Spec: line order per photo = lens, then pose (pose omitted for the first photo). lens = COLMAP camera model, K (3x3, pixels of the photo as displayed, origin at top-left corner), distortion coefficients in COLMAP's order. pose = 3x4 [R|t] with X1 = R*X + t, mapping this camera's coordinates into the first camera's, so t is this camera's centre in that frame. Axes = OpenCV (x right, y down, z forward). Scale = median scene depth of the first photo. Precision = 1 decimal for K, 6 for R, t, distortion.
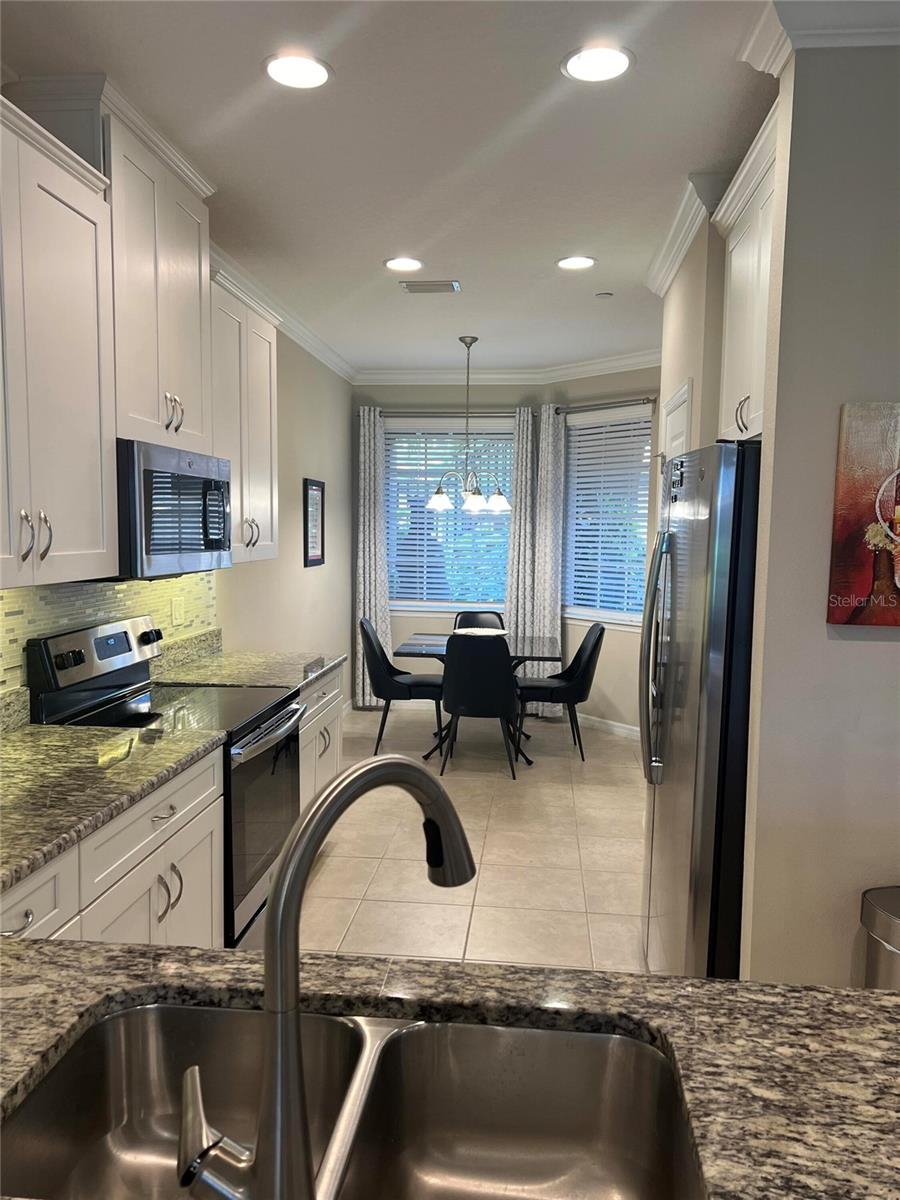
lens RADIAL K [[901.0, 0, 448.6], [0, 901.0, 604.3], [0, 0, 1]] dist [0.088139, -0.089840]
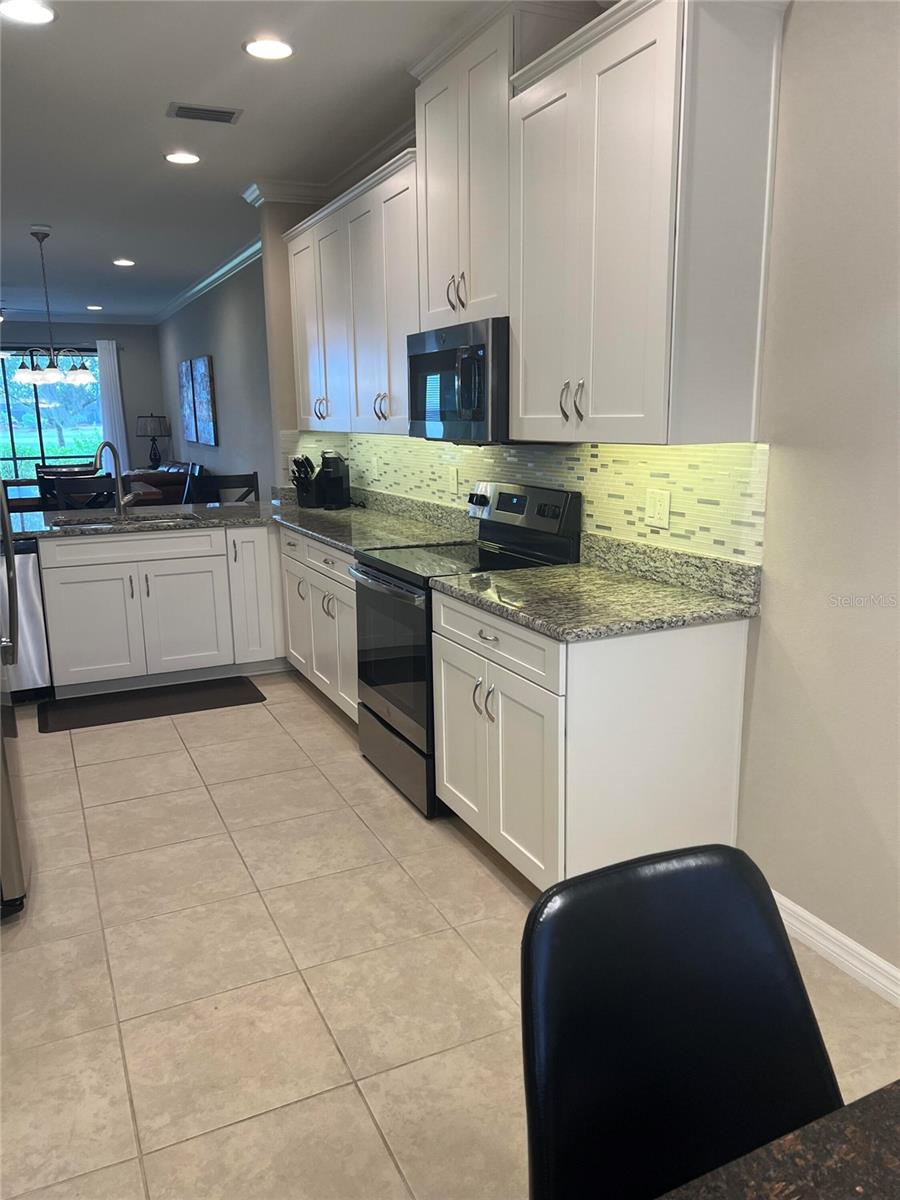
lens RADIAL K [[901.0, 0, 448.6], [0, 901.0, 604.3], [0, 0, 1]] dist [0.088139, -0.089840]
pose [[-0.856323, 0.101917, -0.506284, 0.198679], [-0.046013, 0.961379, 0.271355, -0.092929], [0.514387, 0.255663, -0.818561, 1.286443]]
